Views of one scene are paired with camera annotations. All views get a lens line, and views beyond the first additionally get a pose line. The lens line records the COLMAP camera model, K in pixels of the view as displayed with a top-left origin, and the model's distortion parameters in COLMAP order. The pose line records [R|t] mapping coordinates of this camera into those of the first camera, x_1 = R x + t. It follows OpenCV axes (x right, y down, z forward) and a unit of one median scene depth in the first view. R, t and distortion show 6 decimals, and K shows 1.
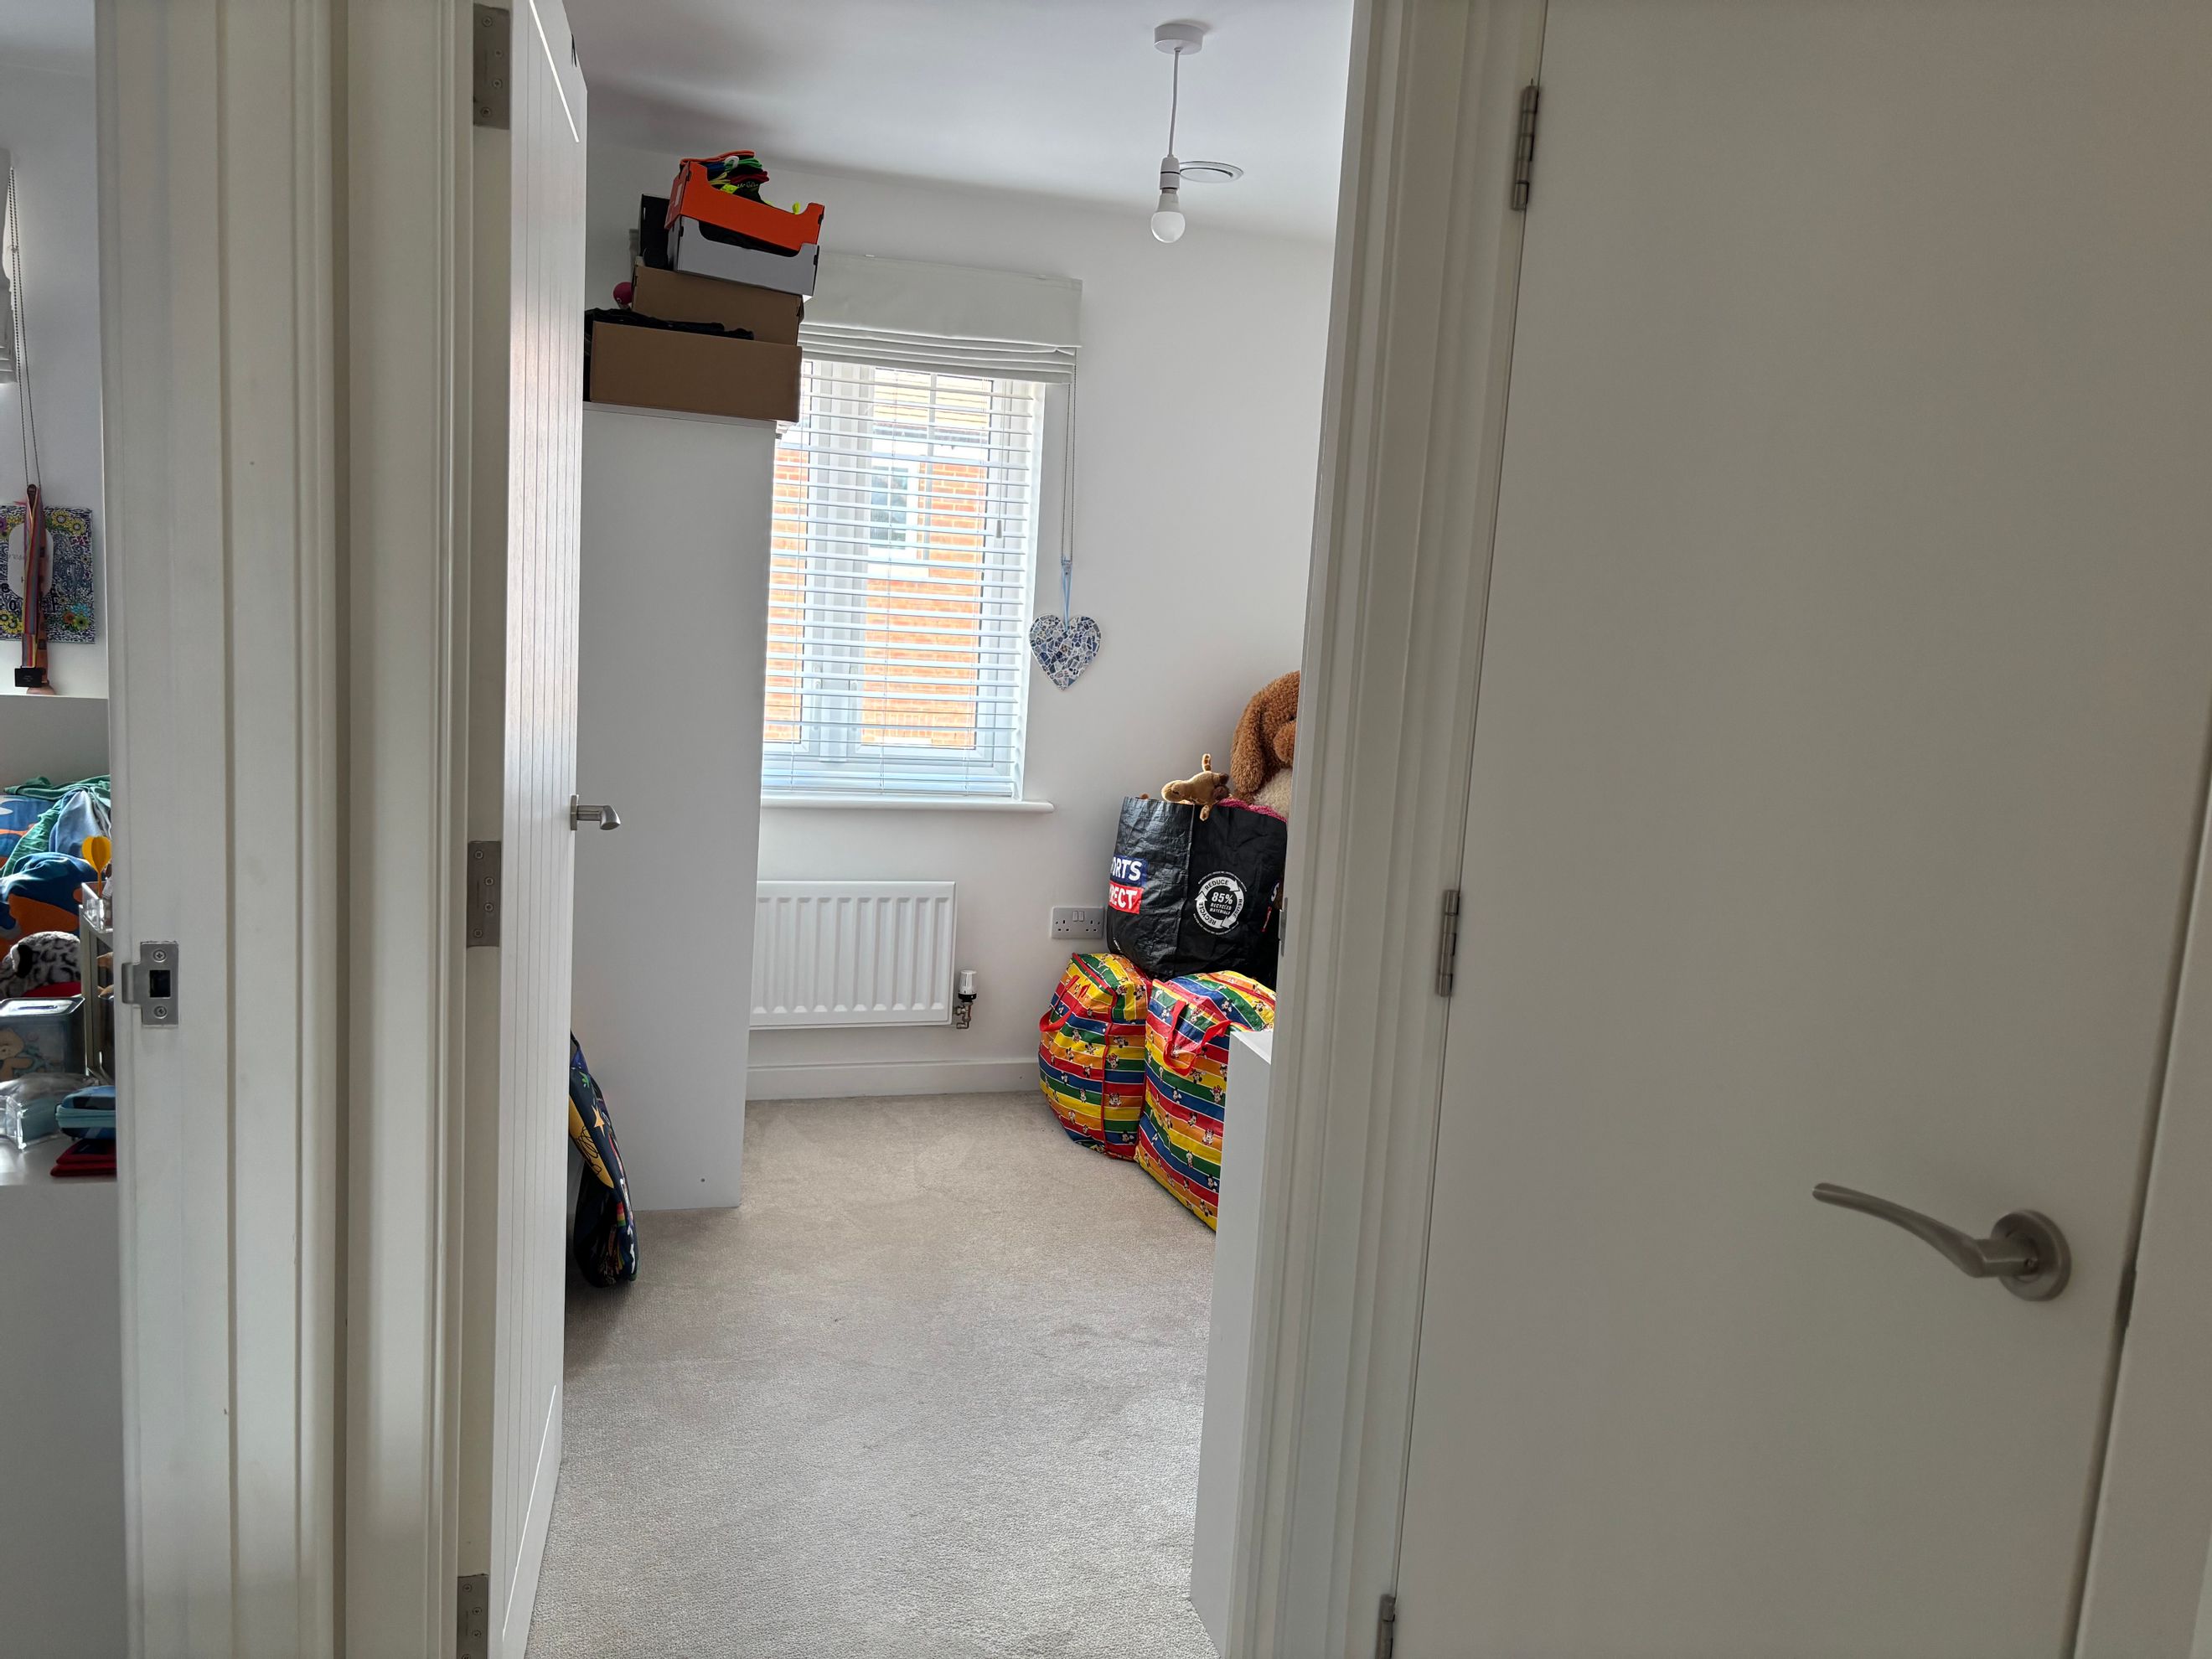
lens RADIAL K [[1670.3, 0, 1111.8], [0, 1670.3, 828.9], [0, 0, 1]] dist [0.066935, -0.075849]
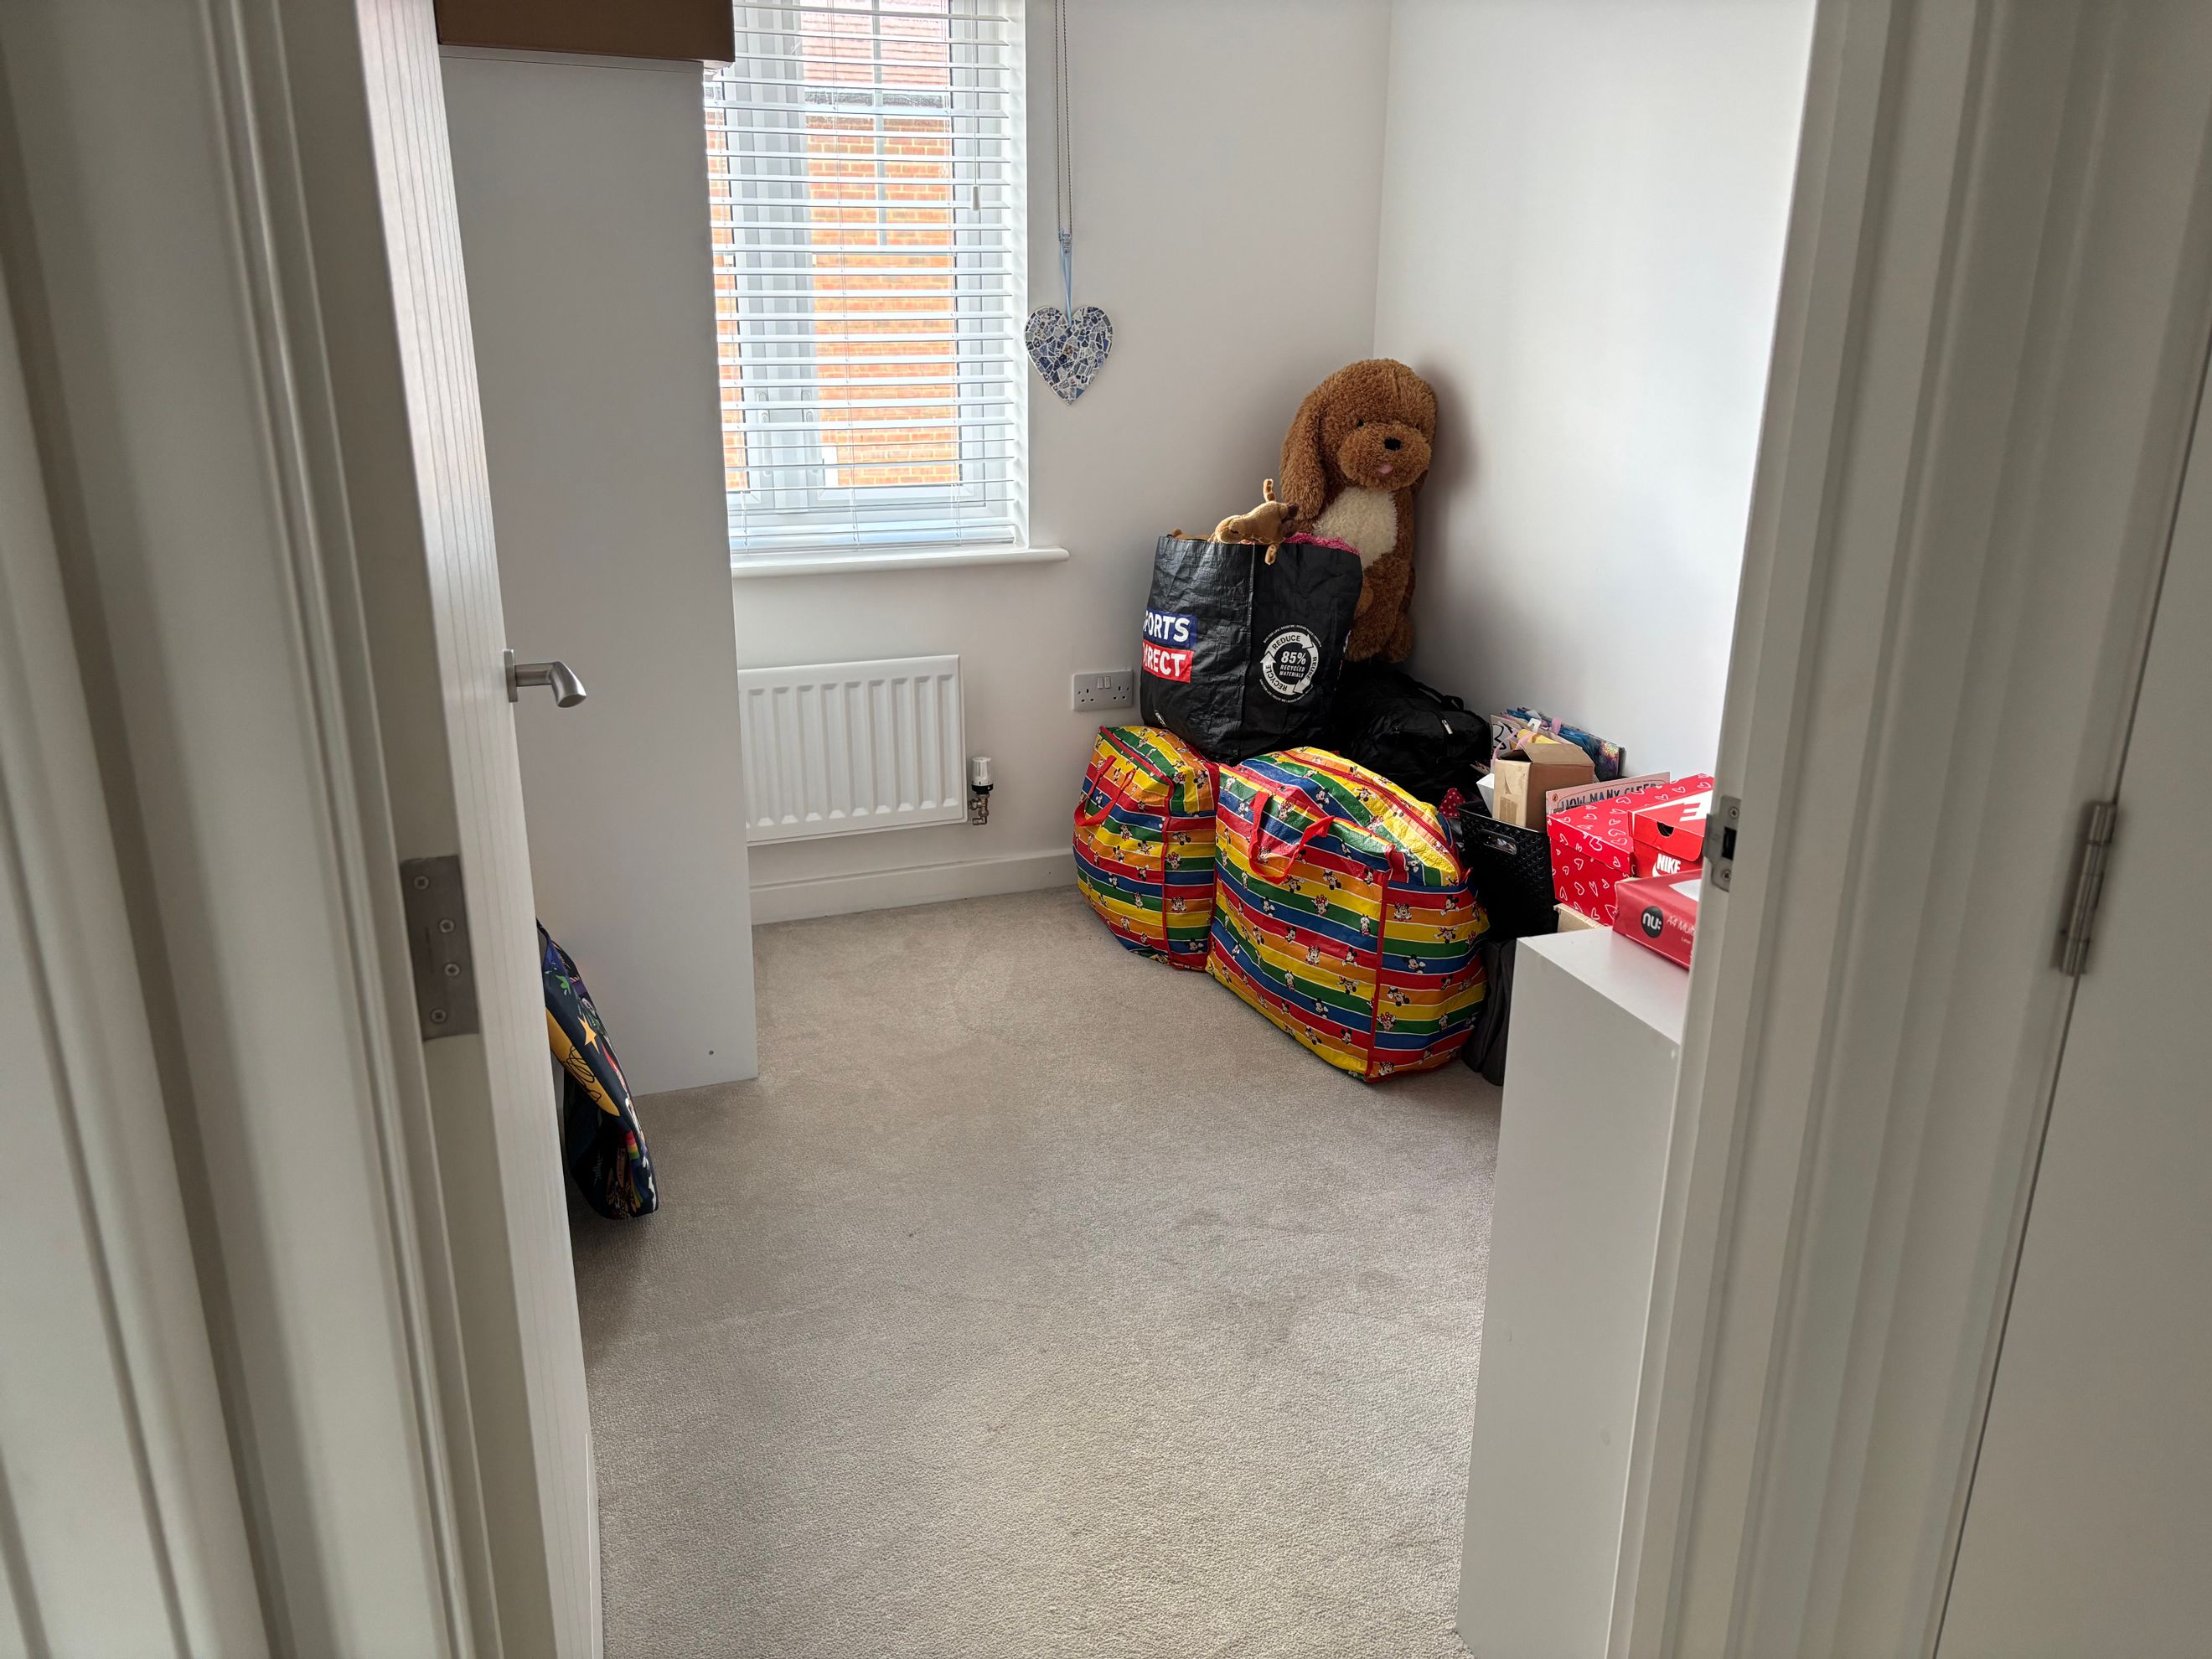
lens RADIAL K [[1670.3, 0, 1108.3], [0, 1670.3, 836.2], [0, 0, 1]] dist [0.066935, -0.075849]
pose [[0.996139, -0.075077, 0.045502, -0.072848], [0.065126, 0.979534, 0.190450, -0.037204], [-0.058870, -0.186751, 0.980642, 0.186102]]
